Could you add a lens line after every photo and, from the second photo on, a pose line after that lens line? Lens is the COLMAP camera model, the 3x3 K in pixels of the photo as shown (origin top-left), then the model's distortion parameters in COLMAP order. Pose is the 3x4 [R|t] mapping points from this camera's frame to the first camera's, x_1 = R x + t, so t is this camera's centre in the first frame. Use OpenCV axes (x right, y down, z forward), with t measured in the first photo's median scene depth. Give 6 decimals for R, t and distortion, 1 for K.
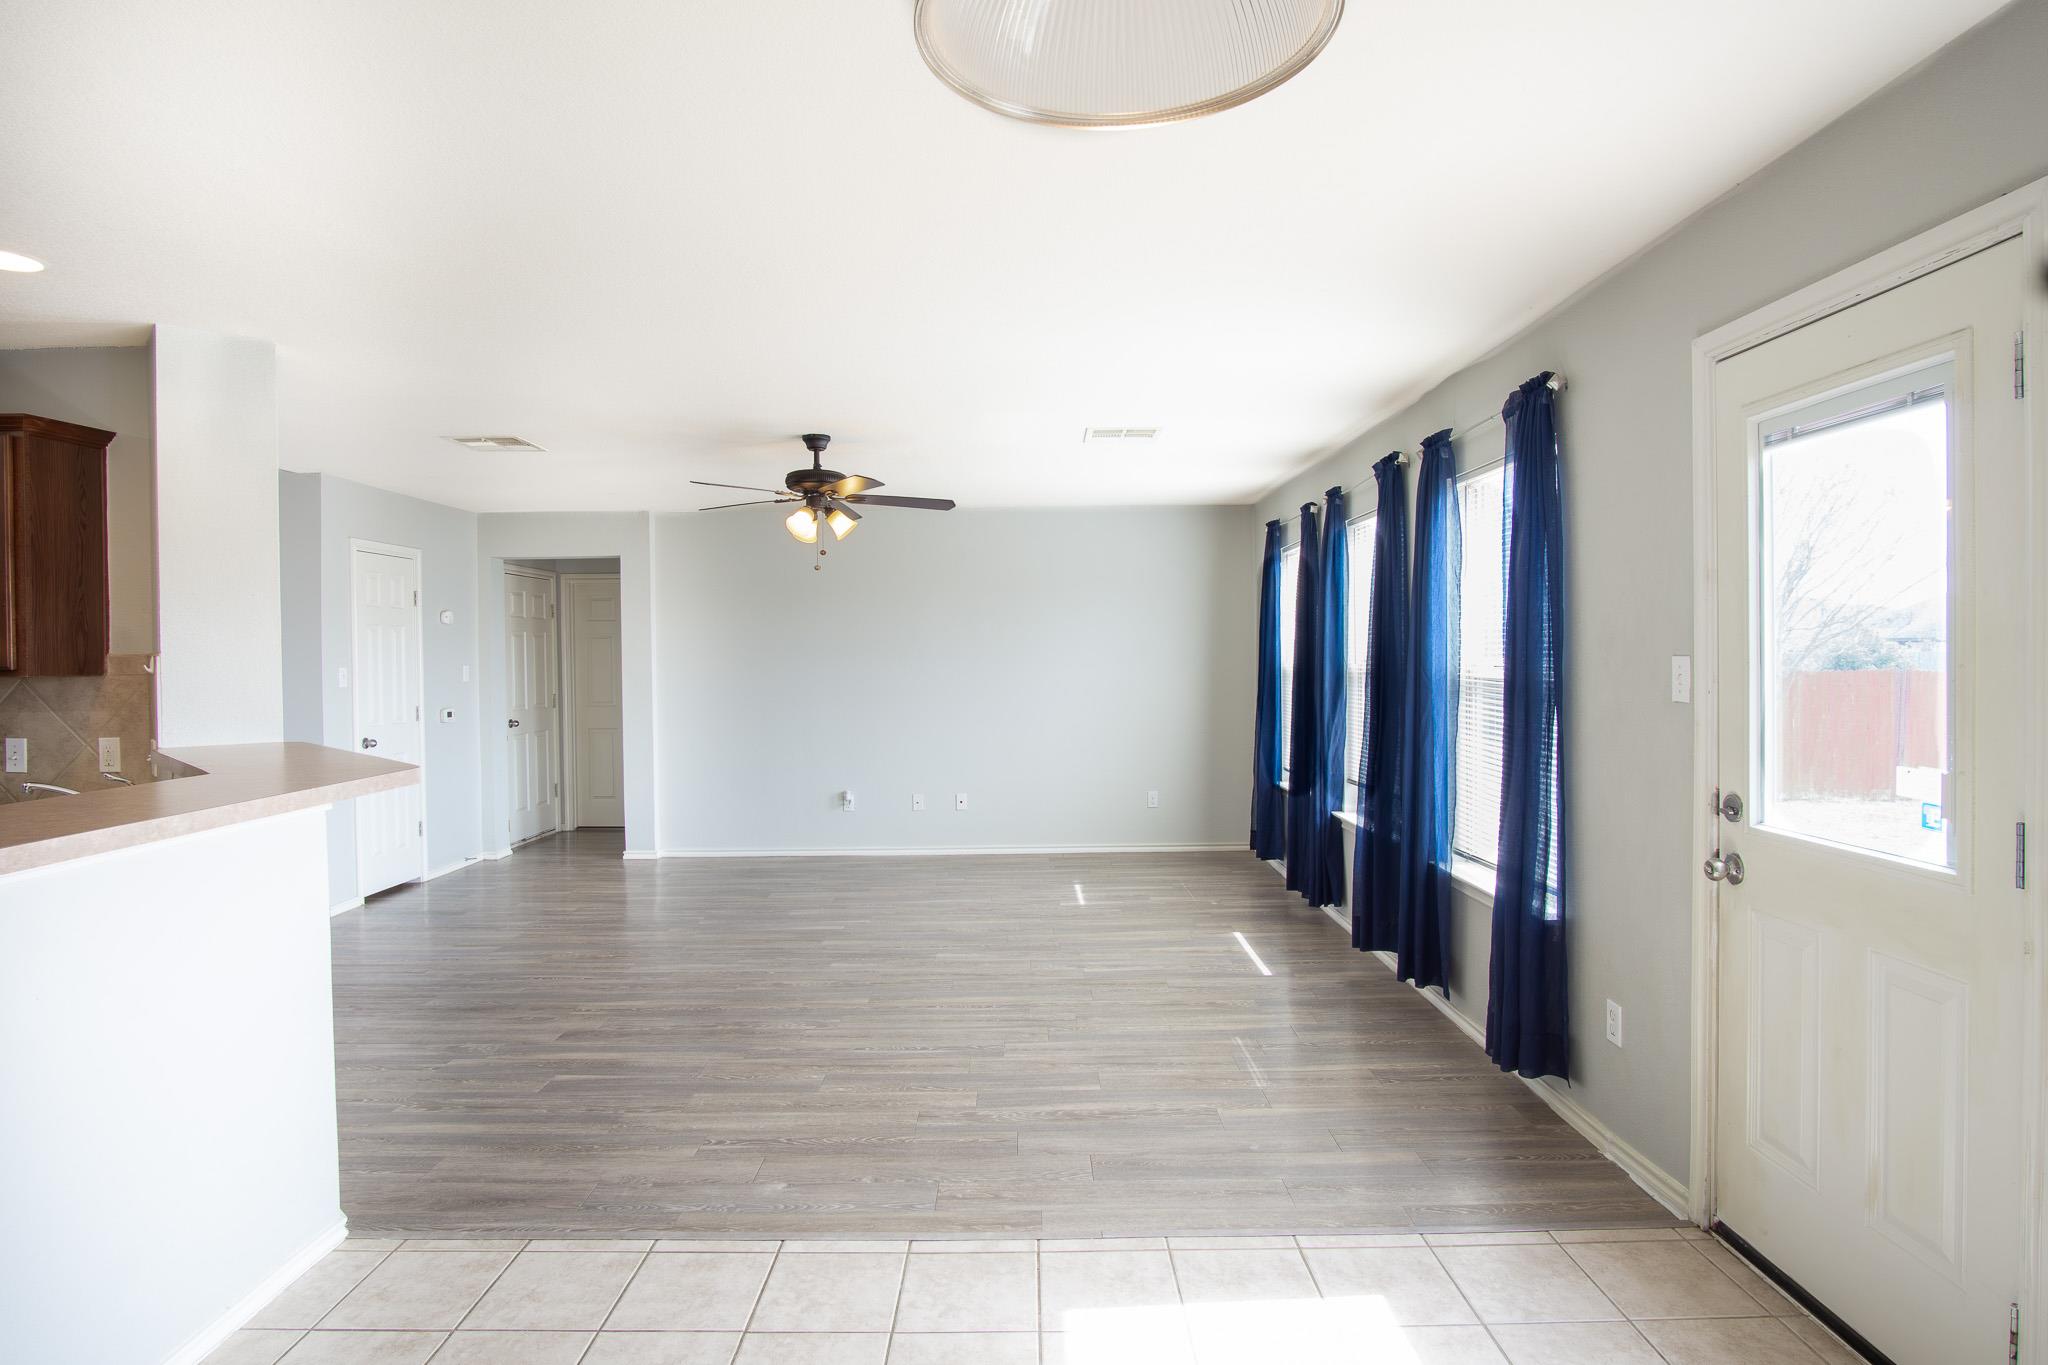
lens RADIAL K [[1105.7, 0, 1018.5], [0, 1105.7, 679.1], [0, 0, 1]] dist [-0.015737, 0.001163]
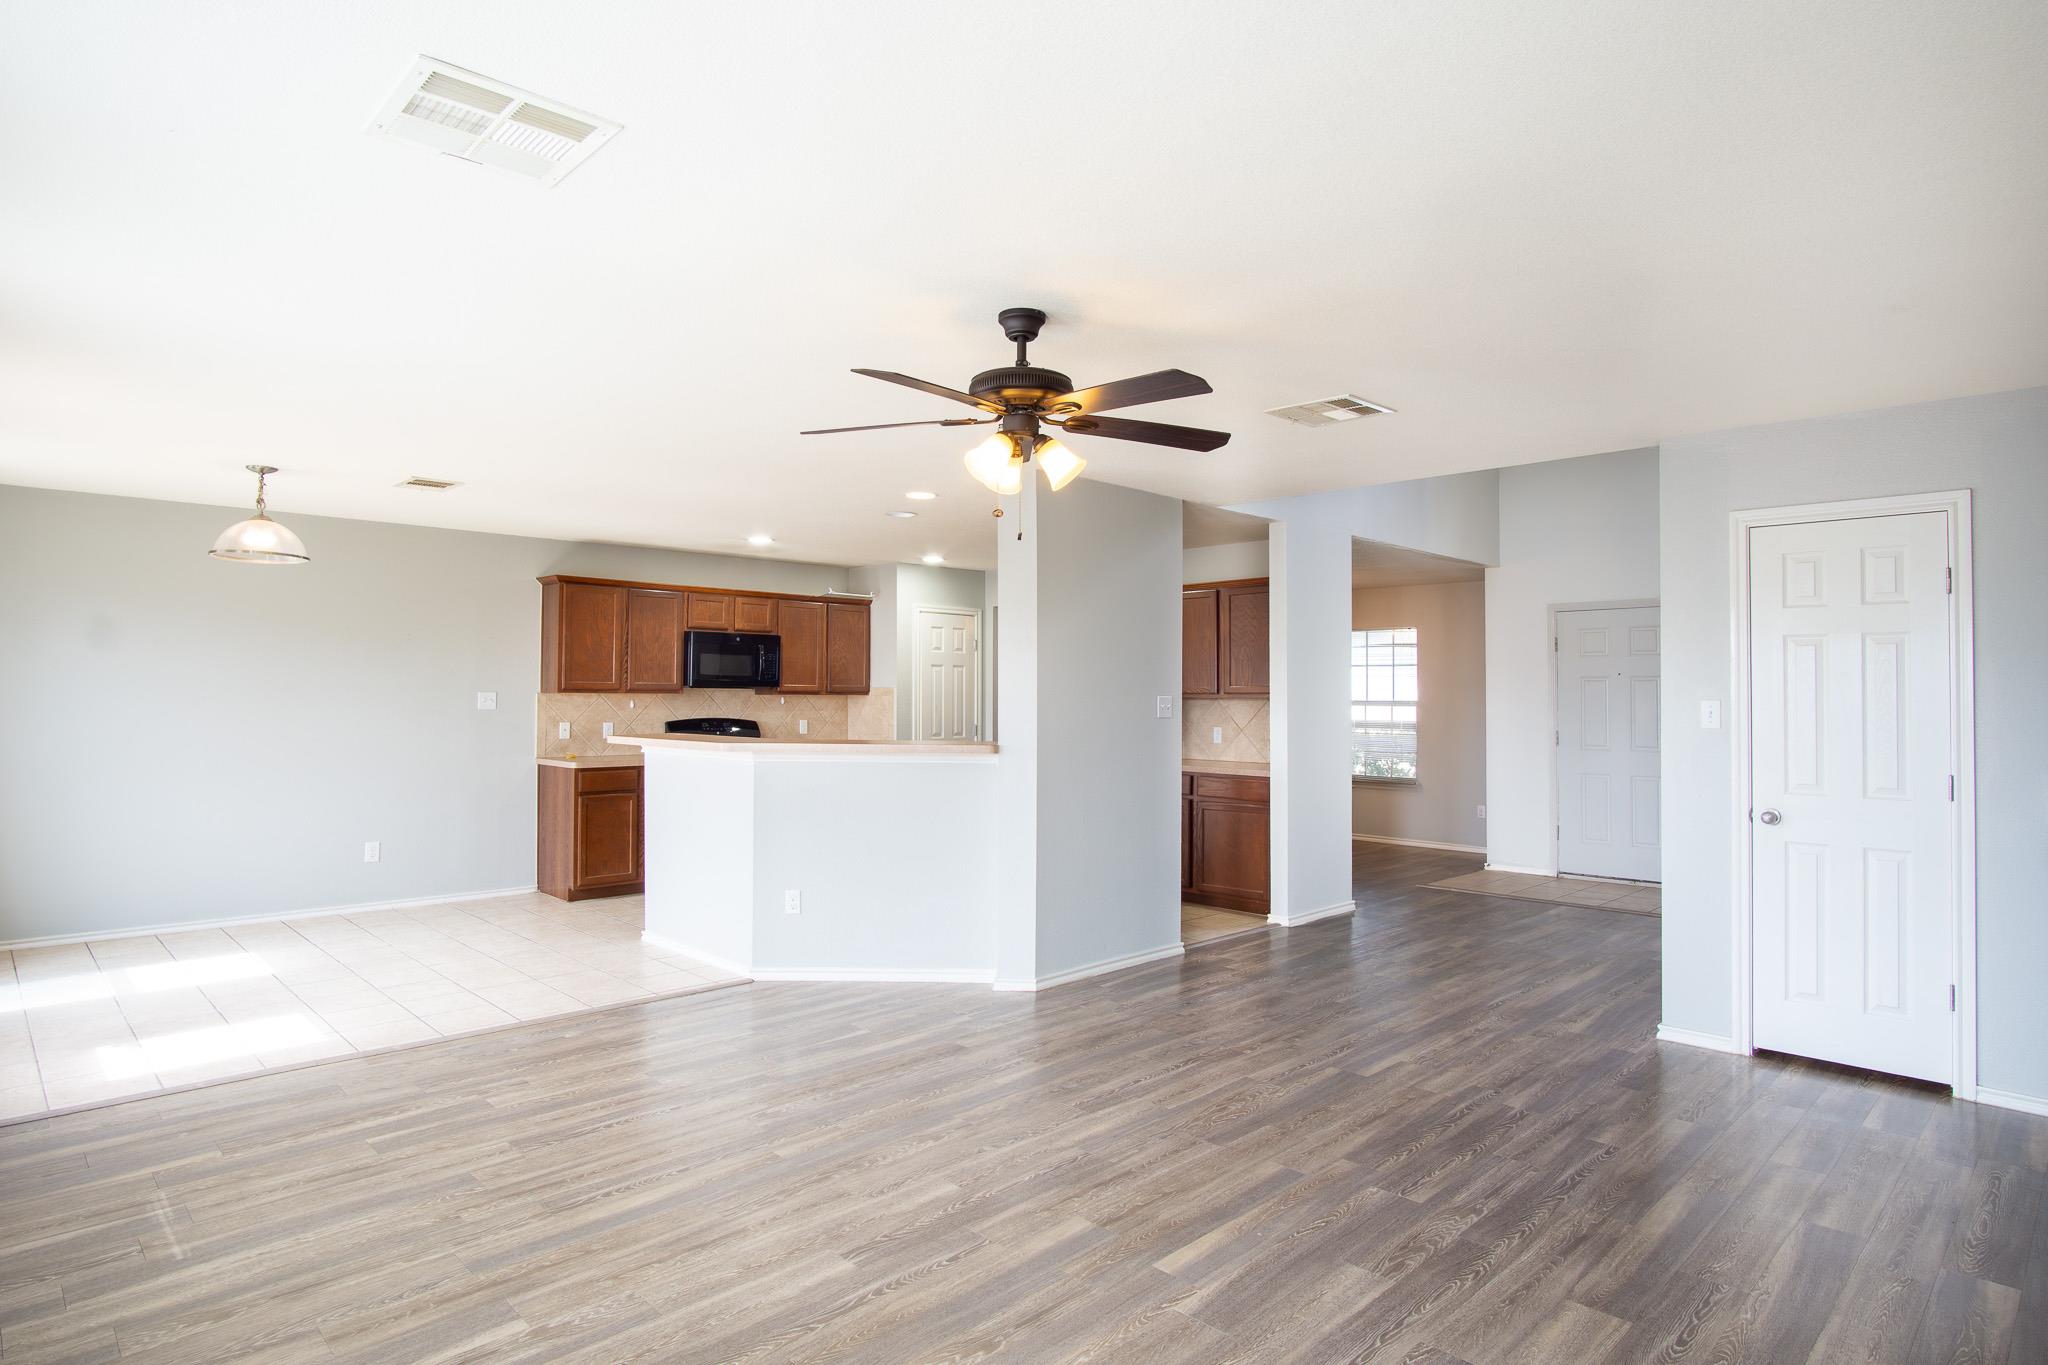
lens RADIAL K [[1105.7, 0, 1010.6], [0, 1105.7, 682.4], [0, 0, 1]] dist [-0.015737, 0.001163]
pose [[-0.712172, 0.001633, -0.702003, 0.332810], [-0.011175, 0.999844, 0.013664, -0.045999], [0.701916, 0.017576, -0.712043, 1.995158]]
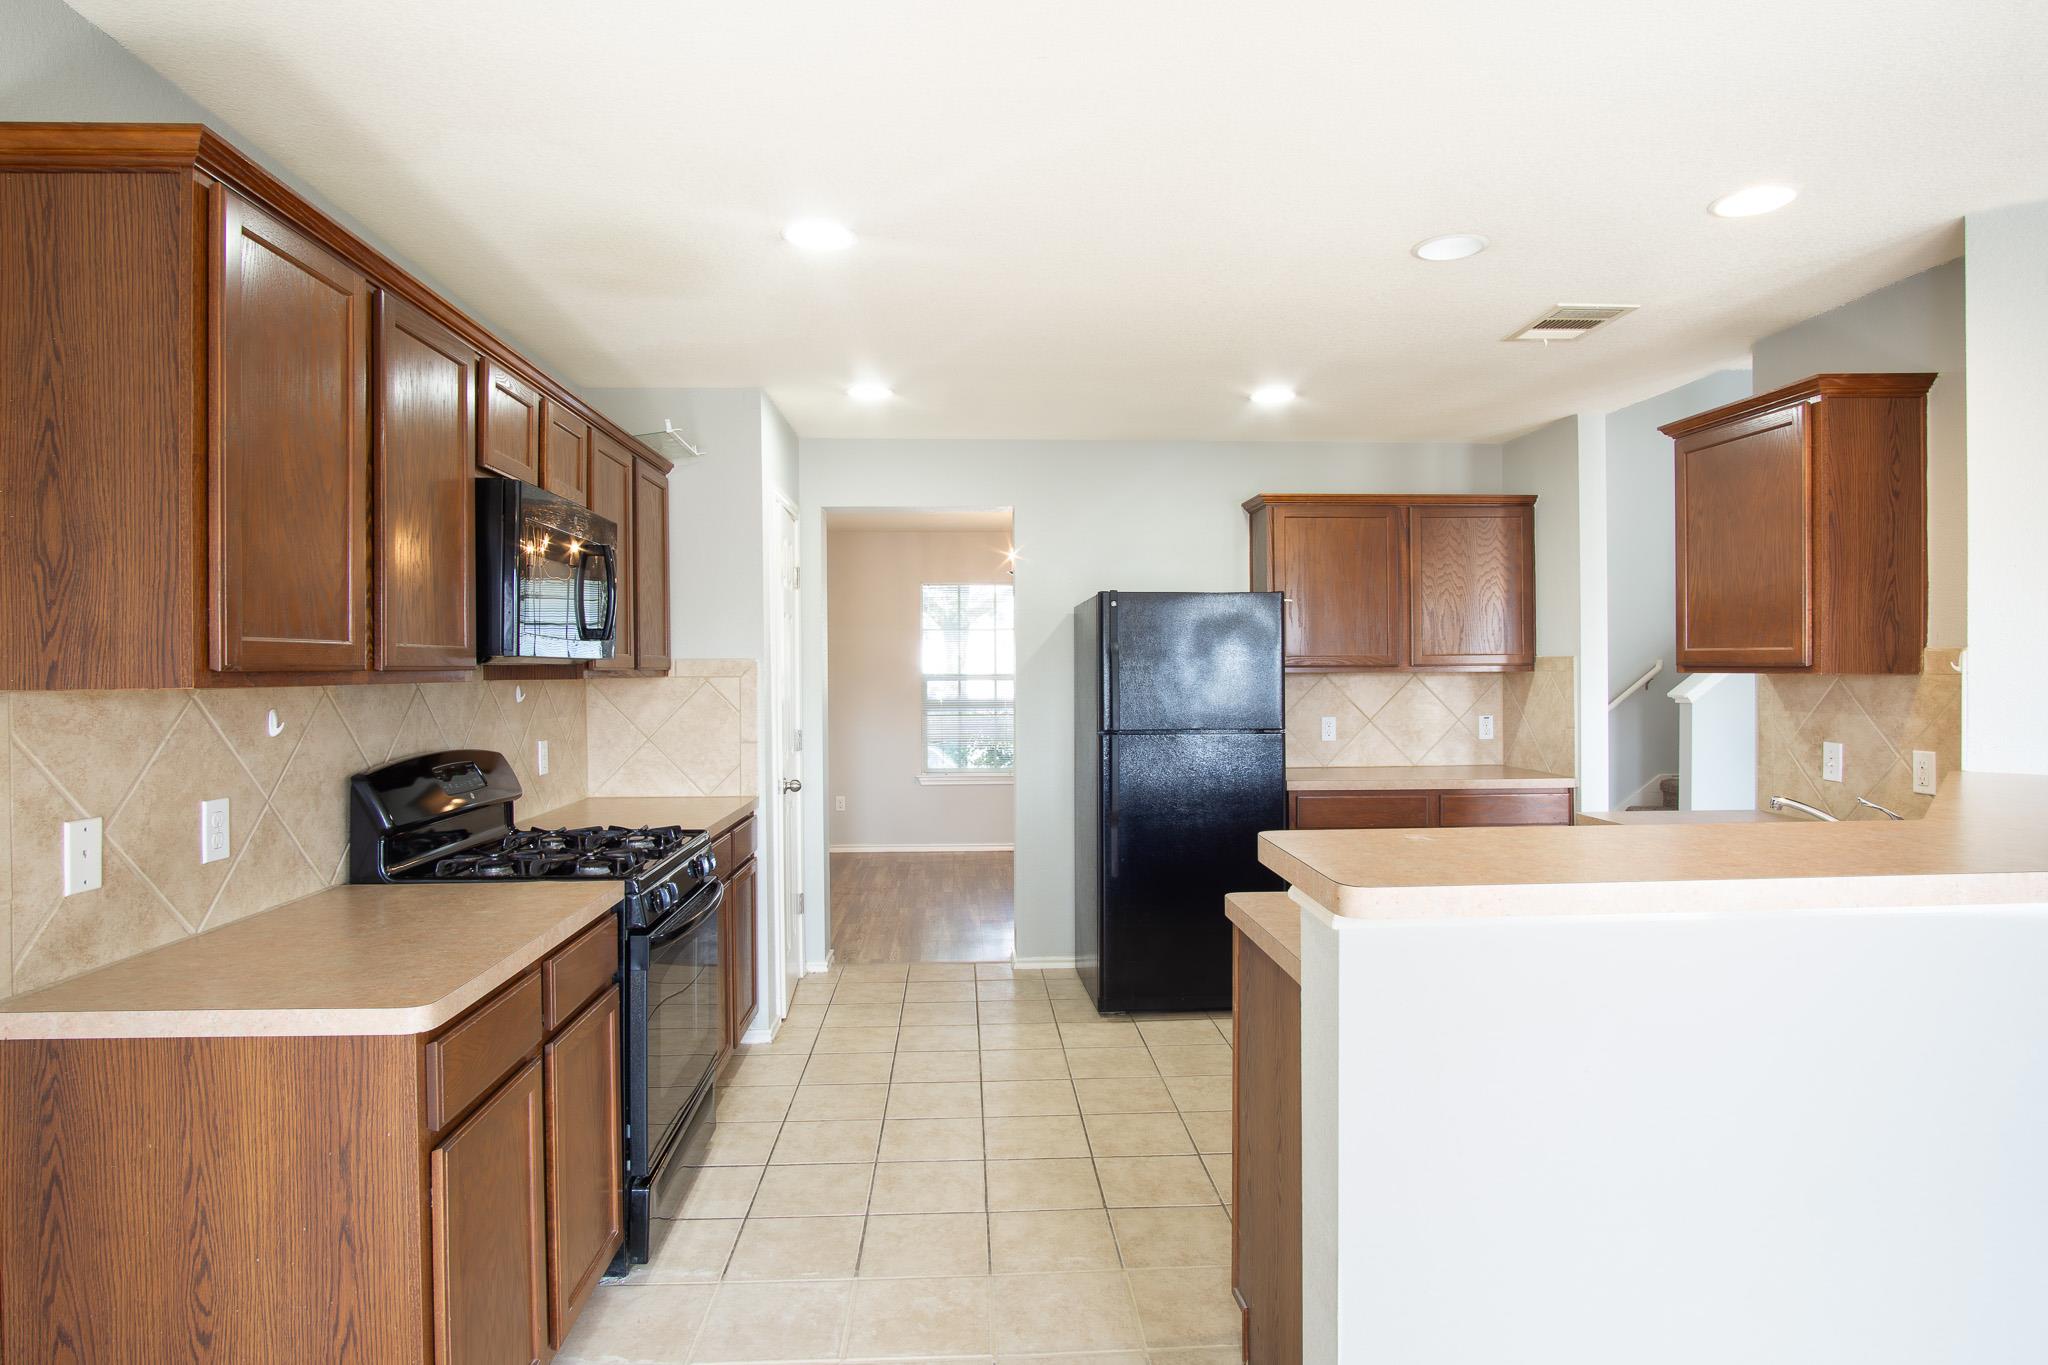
lens RADIAL K [[1170.7, 0, 1026.9], [0, 1170.7, 672.8], [0, 0, 1]] dist [-0.009171, -0.001713]
pose [[0.071622, 0.018354, -0.997263, -0.018109], [-0.015237, 0.999734, 0.017306, -0.009206], [0.997315, 0.013955, 0.071882, 0.274045]]
